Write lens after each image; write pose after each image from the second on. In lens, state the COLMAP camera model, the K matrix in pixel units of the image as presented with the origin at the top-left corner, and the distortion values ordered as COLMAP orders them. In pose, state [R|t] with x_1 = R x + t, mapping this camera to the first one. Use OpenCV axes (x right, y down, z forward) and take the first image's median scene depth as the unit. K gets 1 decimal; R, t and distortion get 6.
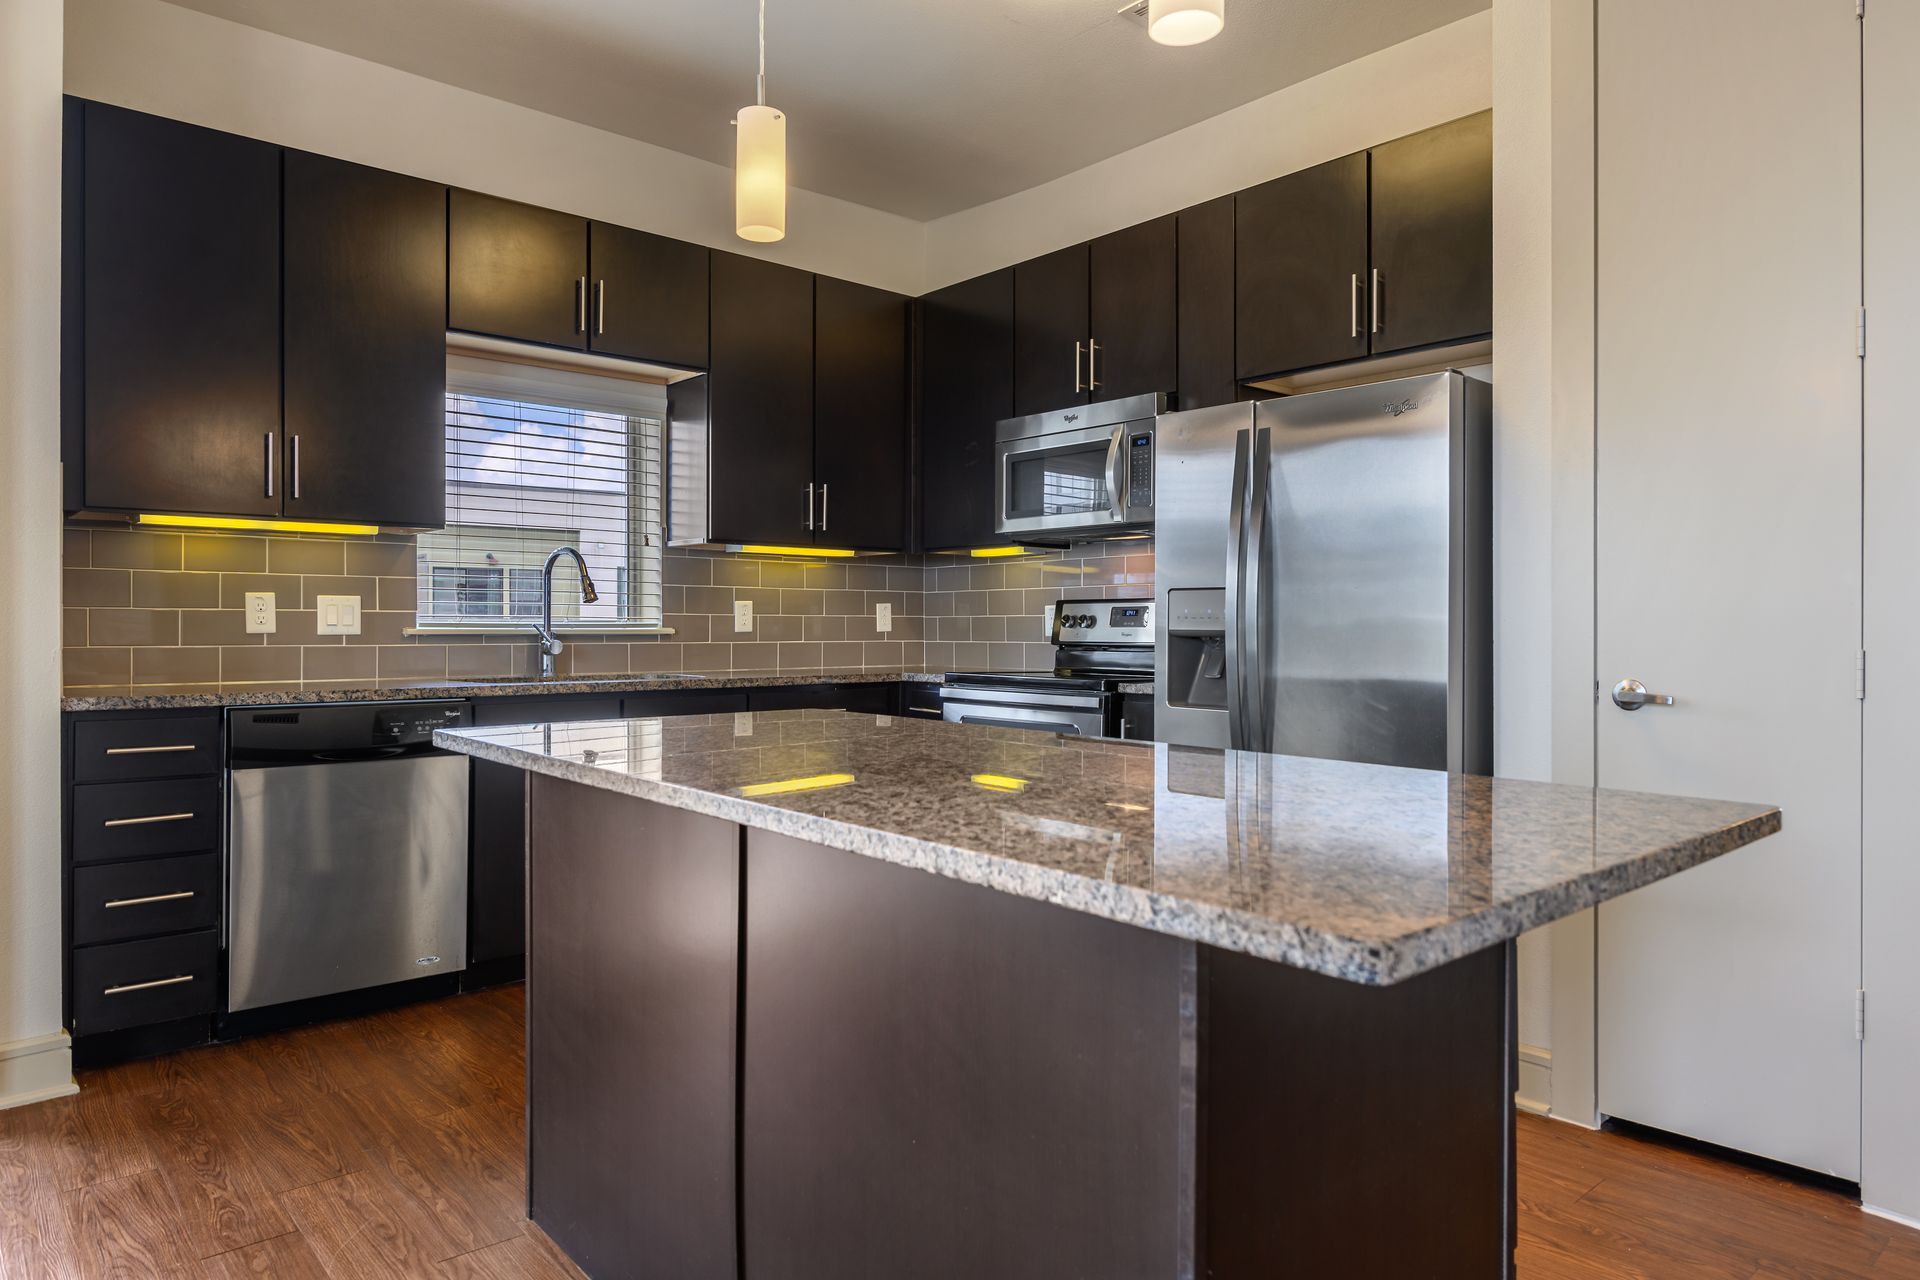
lens RADIAL K [[1189.2, 0, 960.0], [0, 1189.2, 640.0], [0, 0, 1]] dist [-0.005741, -0.001227]
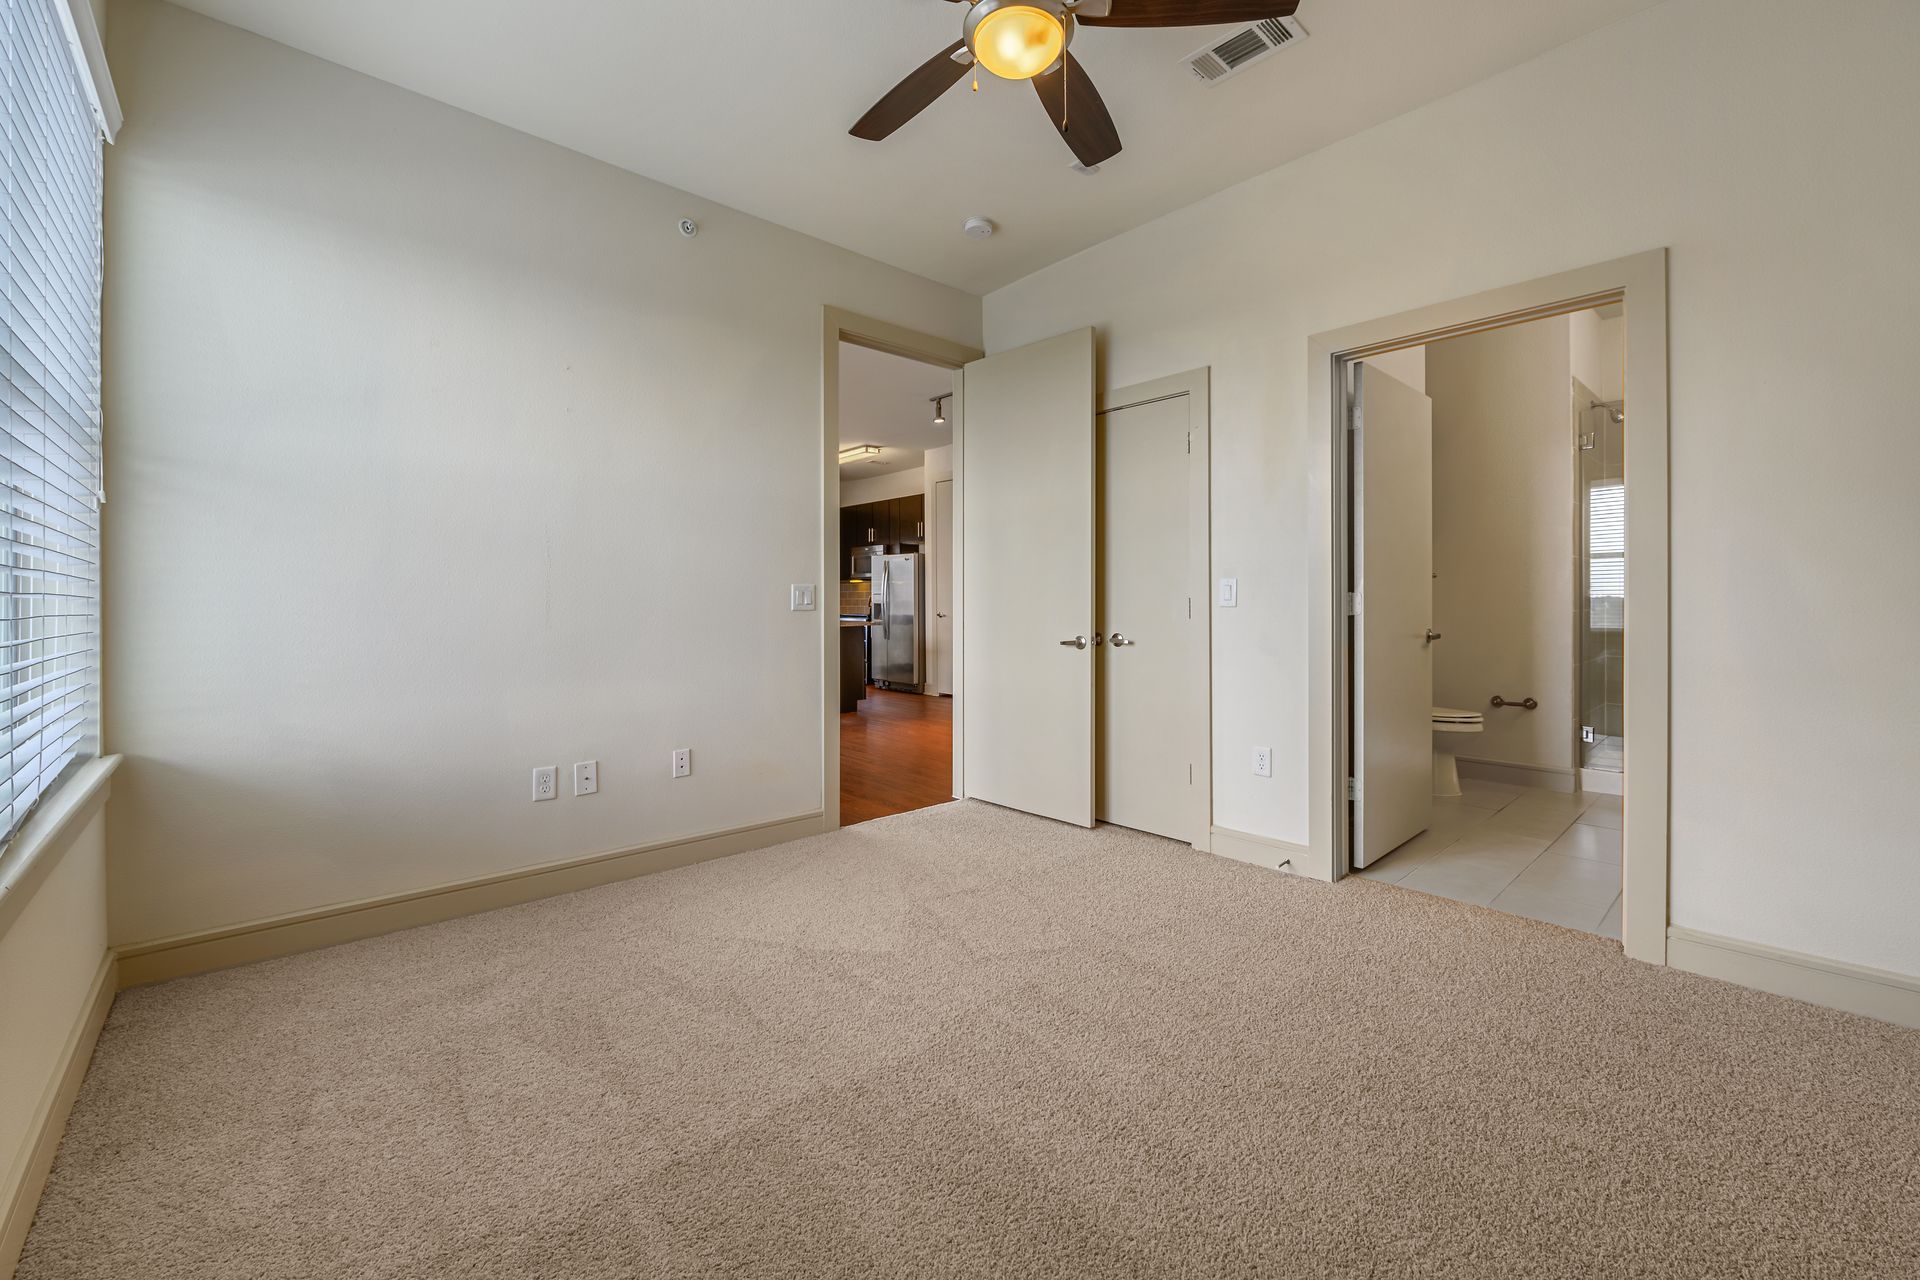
lens RADIAL K [[794.9, 0, 959.7], [0, 794.9, 603.6], [0, 0, 1]] dist [-0.001090, -0.000222]
pose [[0.999983, -0.005689, -0.001599, 0.424607], [0.005681, 0.999971, -0.005063, 0.009214], [0.001628, 0.005054, 0.999986, -1.697529]]
